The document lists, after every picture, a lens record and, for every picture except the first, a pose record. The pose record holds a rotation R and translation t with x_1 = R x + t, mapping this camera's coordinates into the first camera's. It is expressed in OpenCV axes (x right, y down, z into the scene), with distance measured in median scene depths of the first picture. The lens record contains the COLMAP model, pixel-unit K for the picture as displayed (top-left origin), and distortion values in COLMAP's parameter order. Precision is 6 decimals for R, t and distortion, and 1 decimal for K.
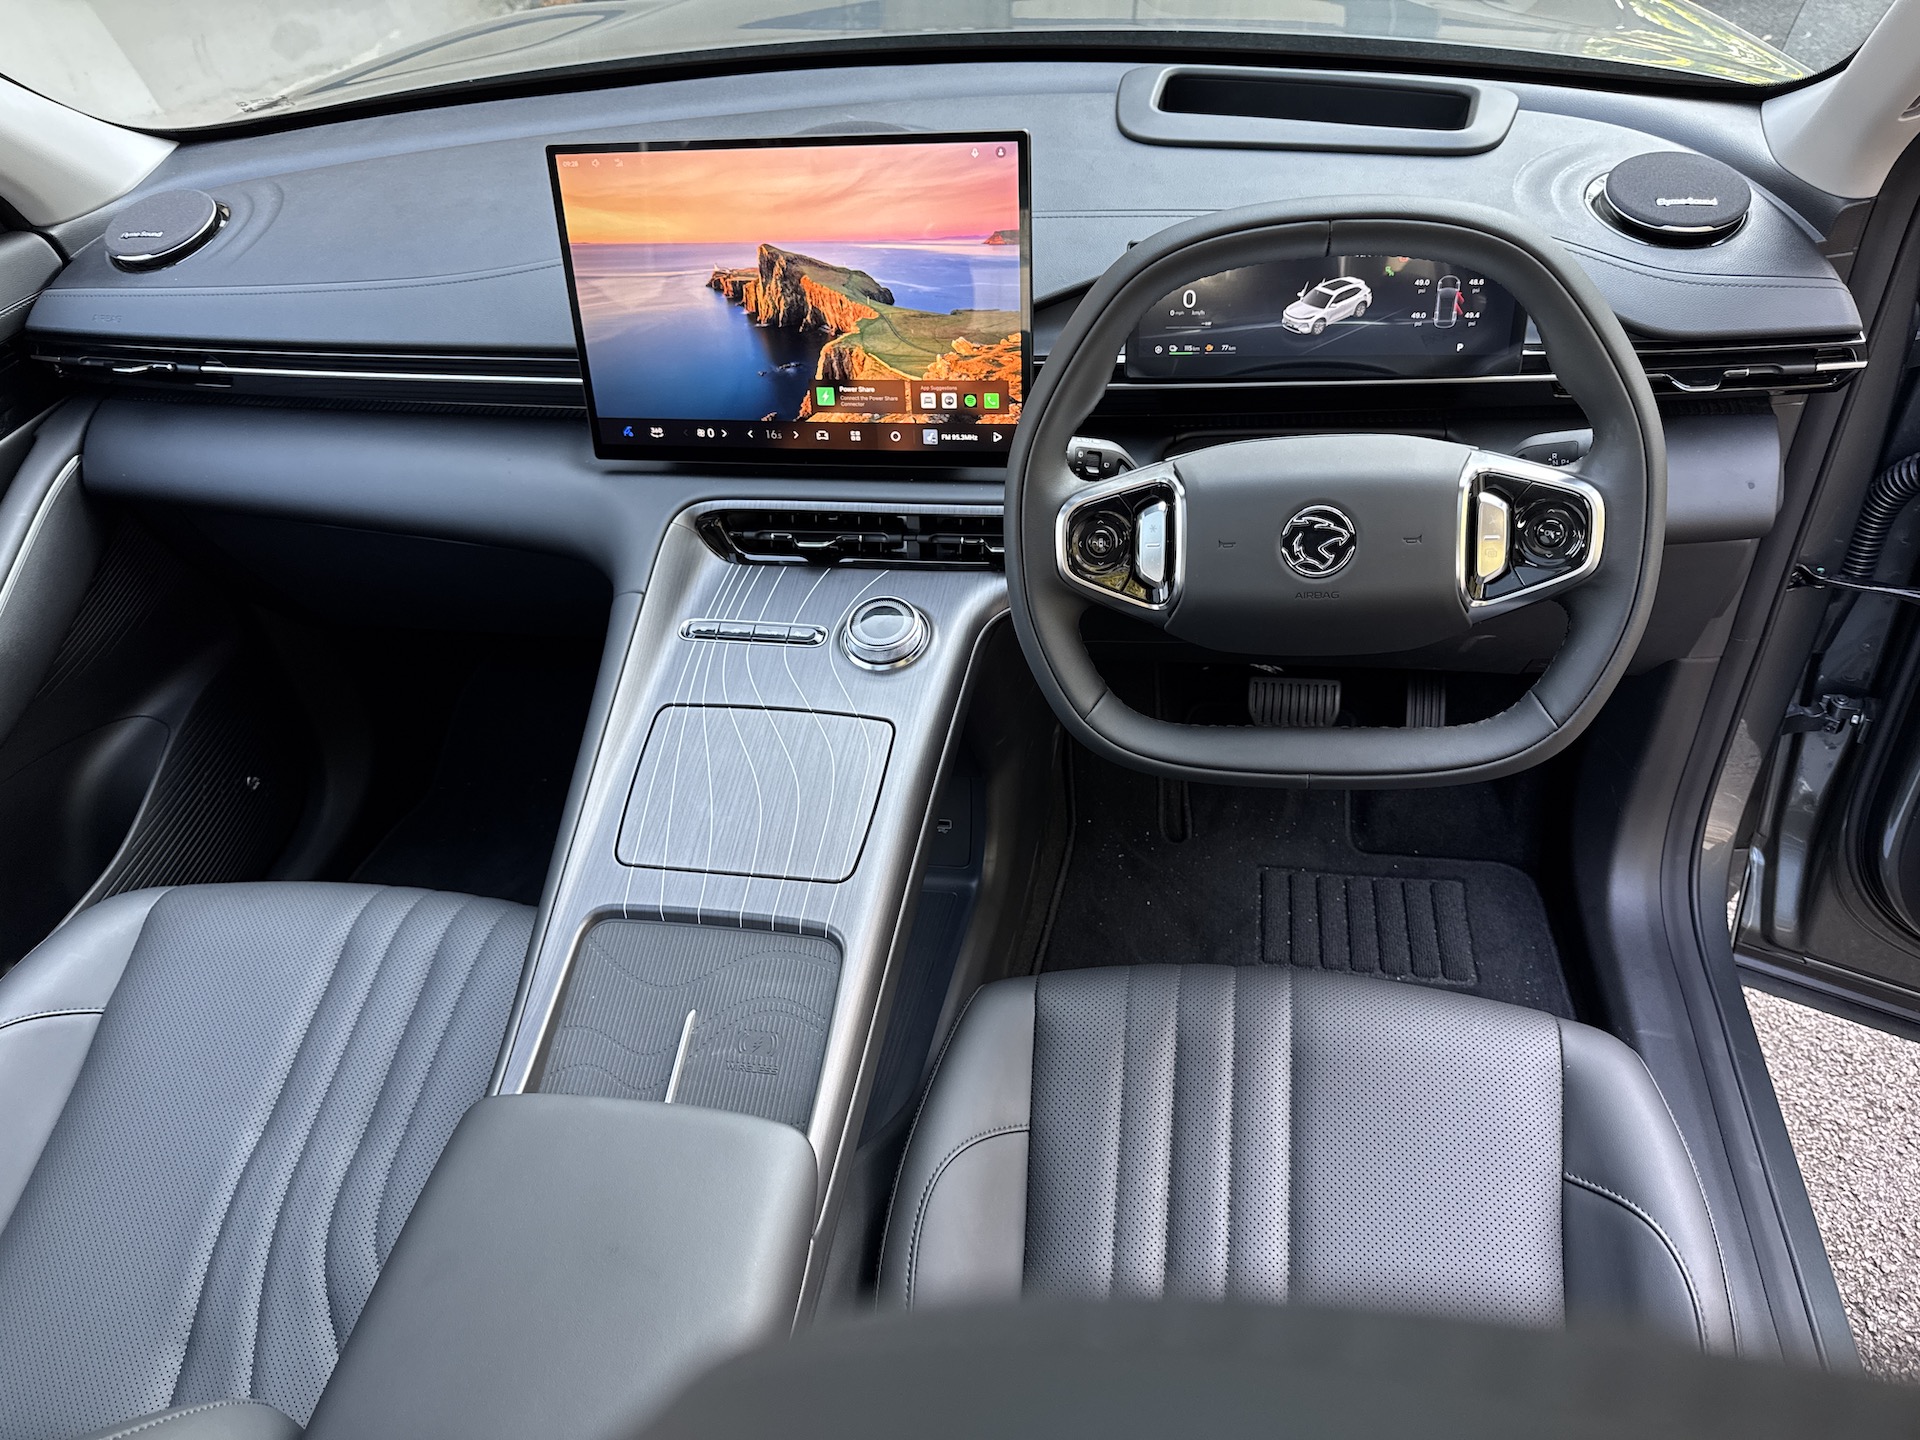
lens RADIAL K [[1351.0, 0, 960.0], [0, 1351.0, 720.0], [0, 0, 1]] dist [0.001795, -0.000326]
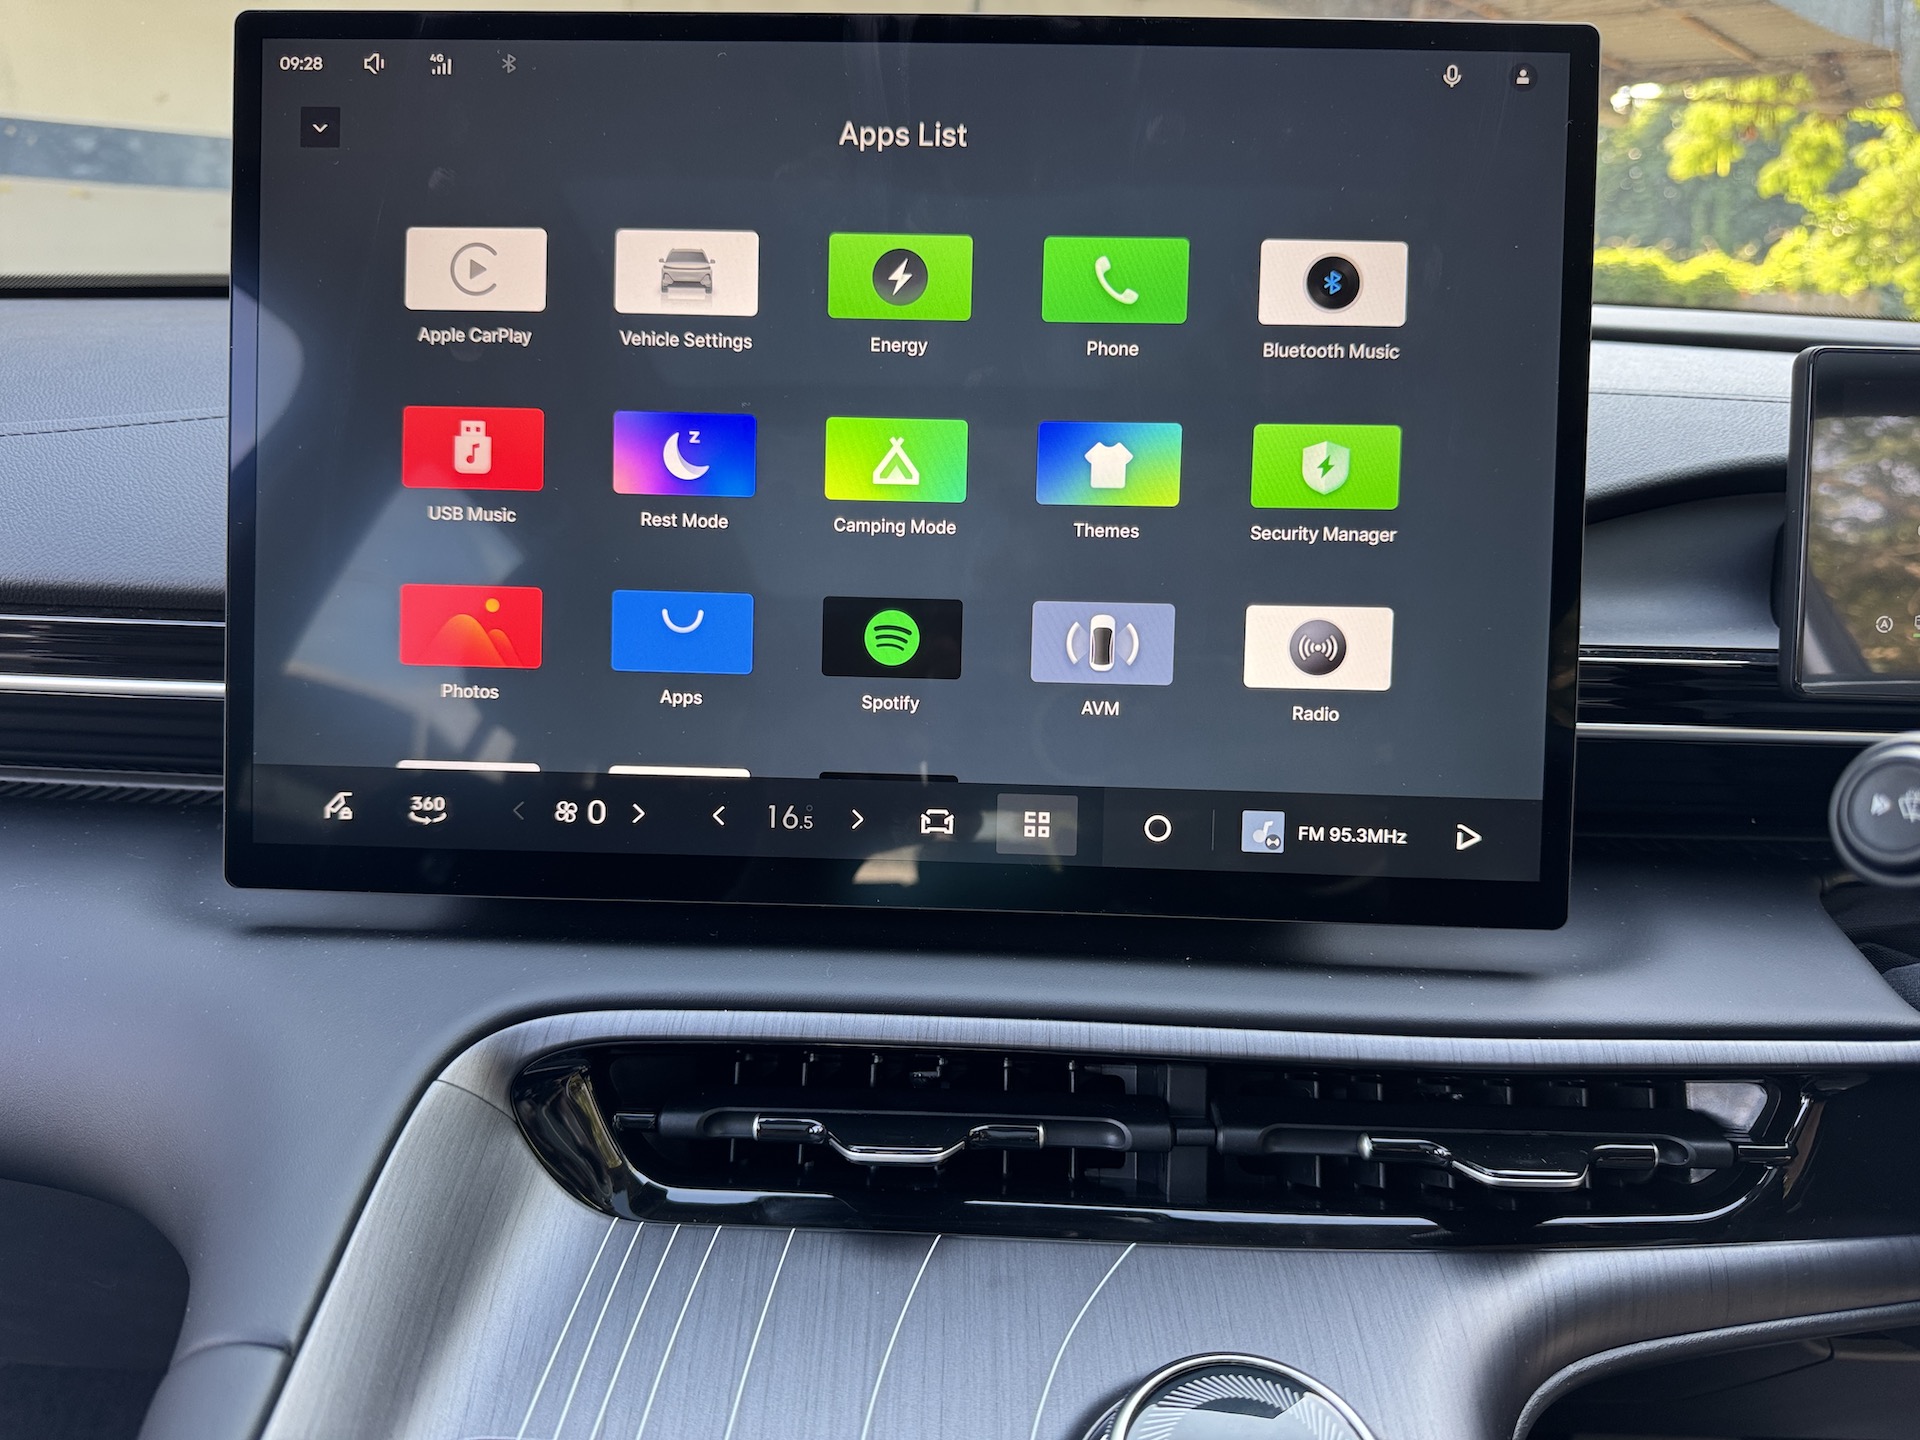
lens RADIAL K [[1400.5, 0, 957.0], [0, 1400.5, 640.5], [0, 0, 1]] dist [0.069795, -0.002482]
pose [[0.981443, 0.069402, 0.178756, -0.160186], [0.017088, 0.896844, -0.442017, -0.089646], [-0.190993, 0.436869, 0.879015, 0.640197]]
